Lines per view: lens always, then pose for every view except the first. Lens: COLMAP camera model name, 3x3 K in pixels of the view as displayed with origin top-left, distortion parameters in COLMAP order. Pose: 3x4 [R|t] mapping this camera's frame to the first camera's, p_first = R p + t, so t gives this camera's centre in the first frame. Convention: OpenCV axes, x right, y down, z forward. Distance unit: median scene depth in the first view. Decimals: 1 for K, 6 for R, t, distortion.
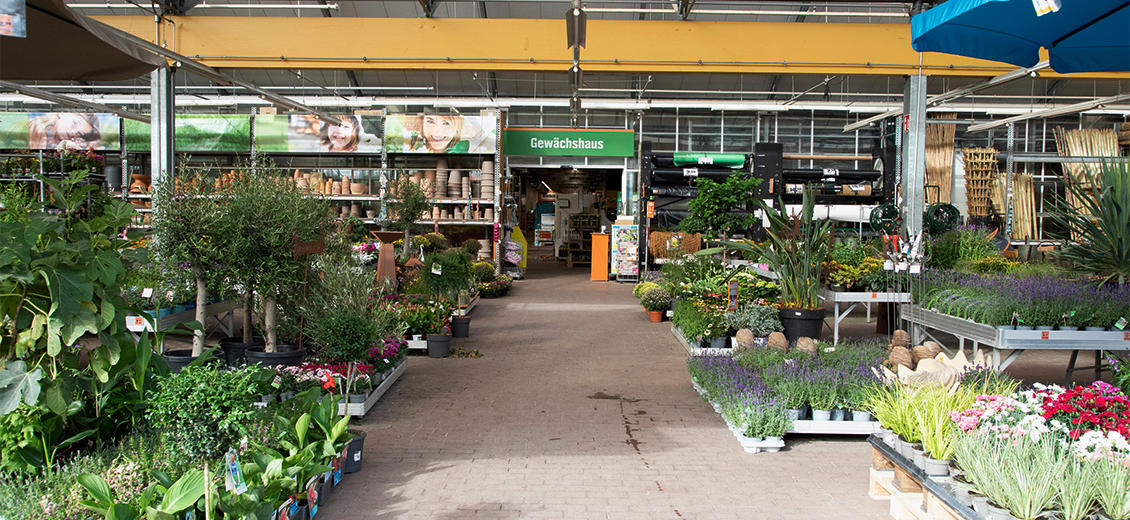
lens RADIAL K [[920.1, 0, 565.0], [0, 920.1, 260.0], [0, 0, 1]] dist [-0.008594, -0.002769]
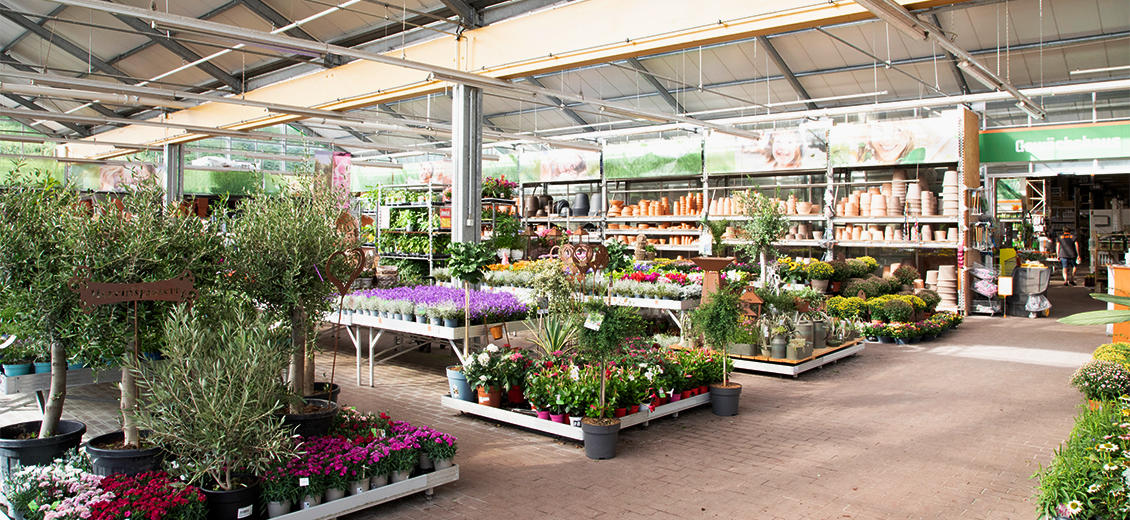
lens RADIAL K [[796.0, 0, 565.0], [0, 796.0, 260.0], [0, 0, 1]] dist [0.001628, 0.002539]
pose [[0.783653, 0.016641, -0.620976, 0.088784], [-0.026340, 0.999632, -0.006452, -0.013255], [0.620640, 0.021412, 0.783803, 0.222929]]
